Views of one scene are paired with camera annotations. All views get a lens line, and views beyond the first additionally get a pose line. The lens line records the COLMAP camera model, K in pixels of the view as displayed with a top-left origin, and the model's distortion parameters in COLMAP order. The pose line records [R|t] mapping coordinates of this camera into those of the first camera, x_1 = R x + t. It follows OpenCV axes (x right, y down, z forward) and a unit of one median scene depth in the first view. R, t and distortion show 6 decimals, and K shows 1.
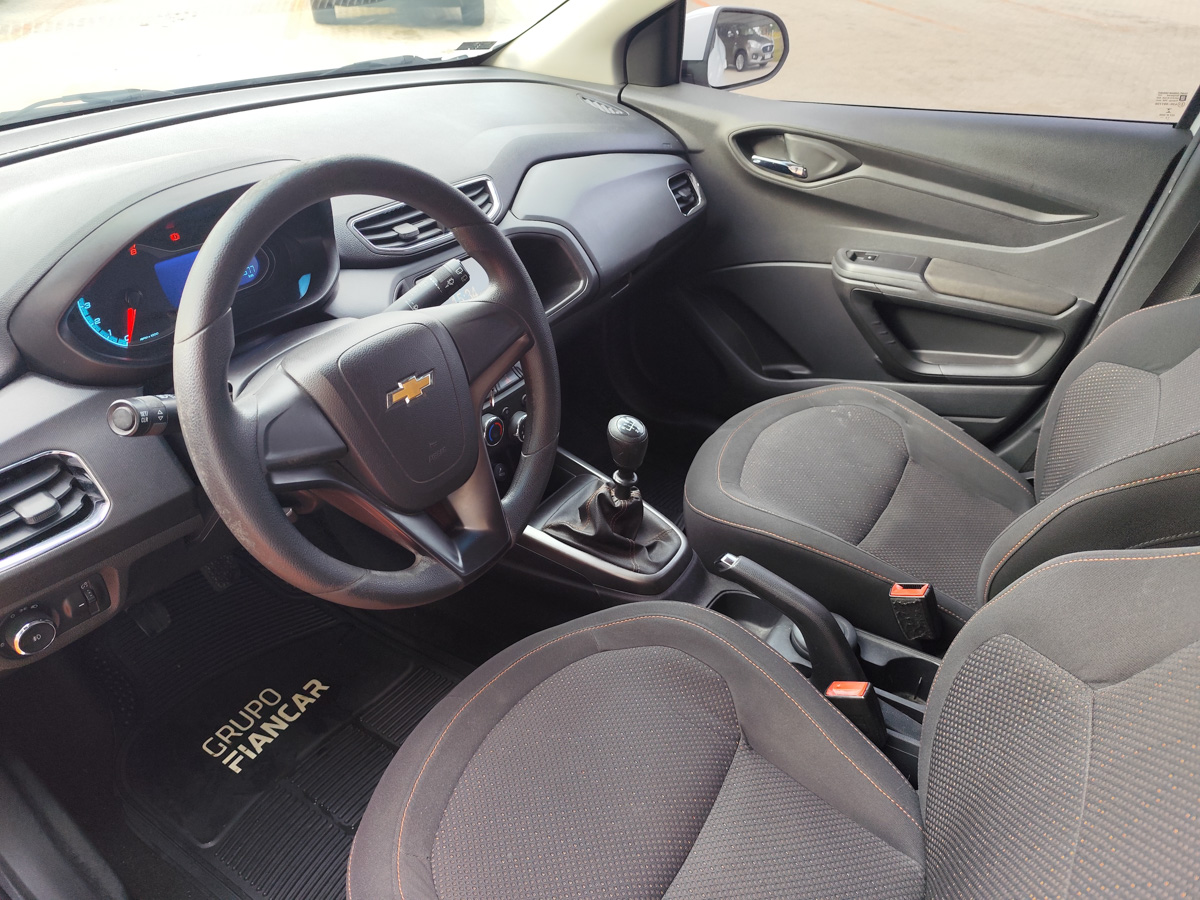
lens RADIAL K [[798.4, 0, 586.1], [0, 798.4, 452.1], [0, 0, 1]] dist [0.033450, -0.057092]
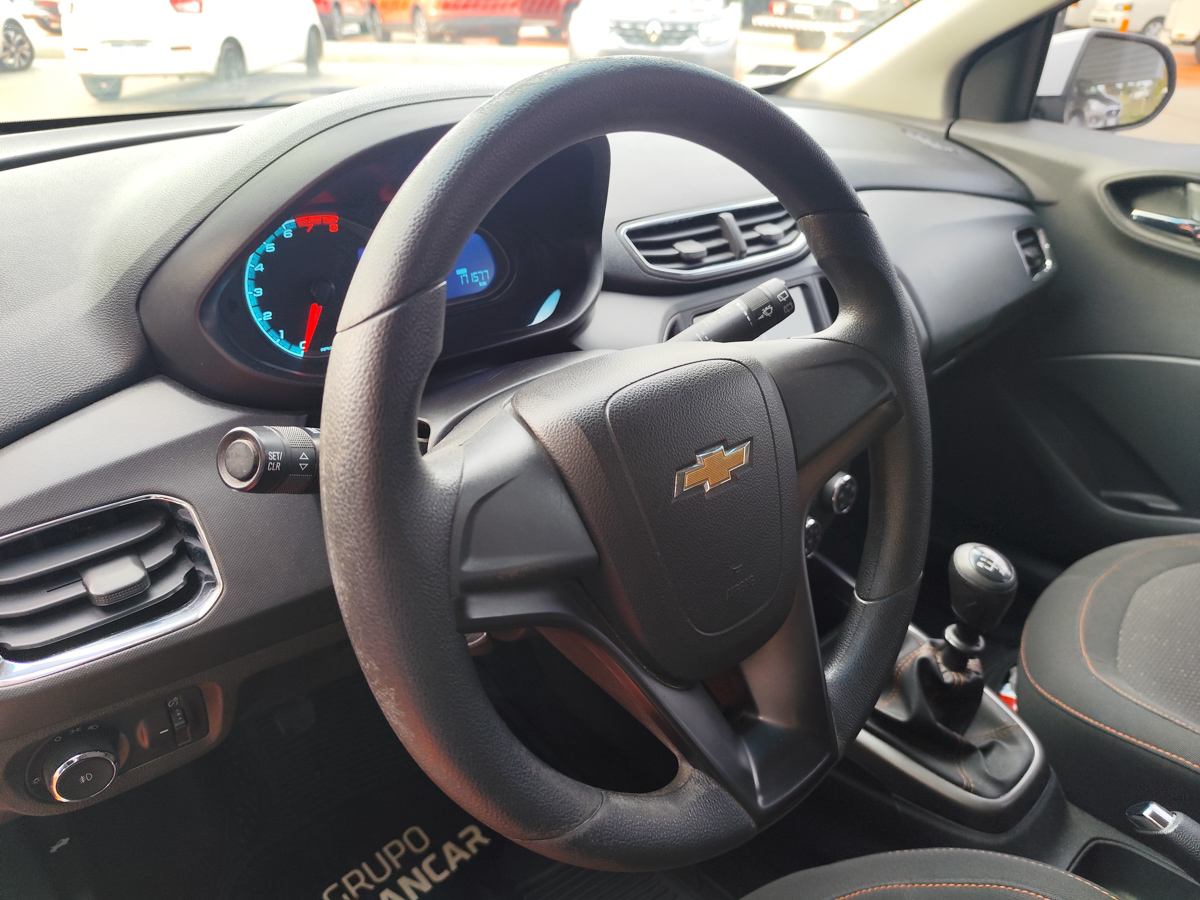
lens RADIAL K [[817.3, 0, 594.2], [0, 817.3, 432.1], [0, 0, 1]] dist [0.036679, -0.048035]
pose [[0.966254, 0.113390, -0.231292, -0.119968], [-0.141920, 0.983675, -0.110644, -0.019237], [0.214971, 0.139736, 0.966572, 0.290416]]
